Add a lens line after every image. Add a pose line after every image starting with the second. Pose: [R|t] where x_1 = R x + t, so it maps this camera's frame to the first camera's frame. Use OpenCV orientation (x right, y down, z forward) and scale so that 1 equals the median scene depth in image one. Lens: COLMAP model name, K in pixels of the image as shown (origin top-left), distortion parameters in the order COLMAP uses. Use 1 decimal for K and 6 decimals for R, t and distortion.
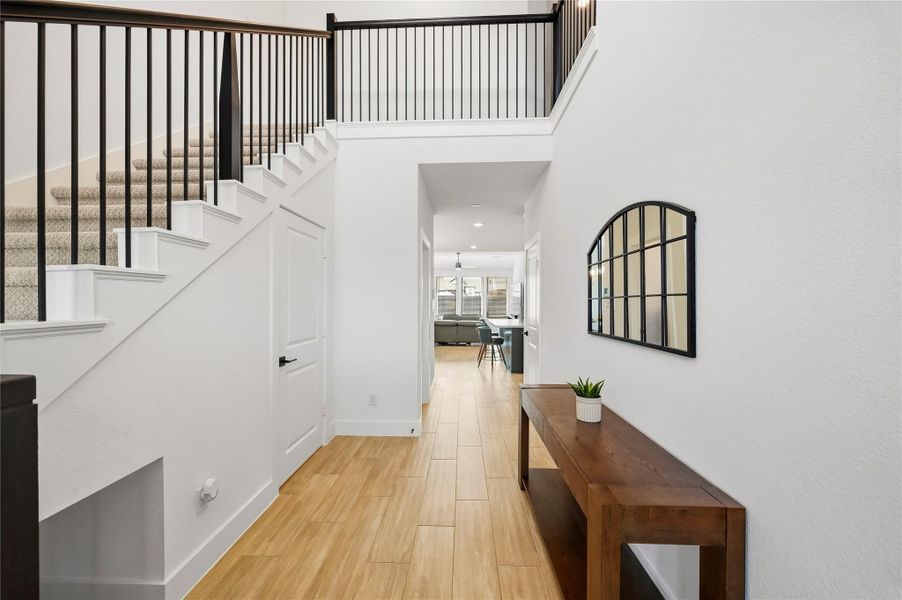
lens RADIAL K [[367.7, 0, 449.6], [0, 367.7, 301.4], [0, 0, 1]] dist [0.000659, 0.000011]
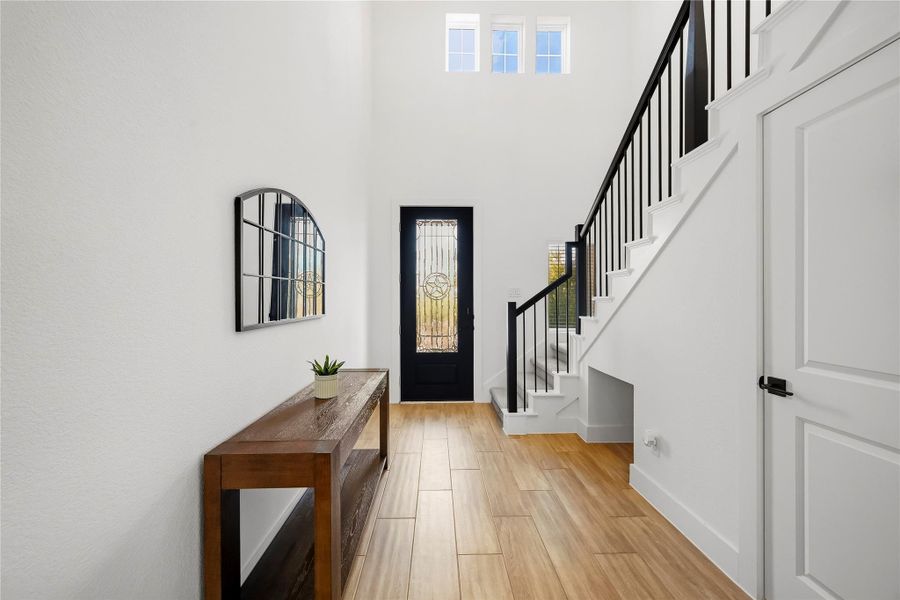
lens RADIAL K [[366.9, 0, 449.1], [0, 366.9, 299.4], [0, 0, 1]] dist [0.000659, 0.000011]
pose [[-0.997511, -0.000056, -0.070517, 0.091443], [0.000044, 0.999999, -0.001415, 0.039928], [0.070517, -0.001415, -0.997510, 1.850998]]
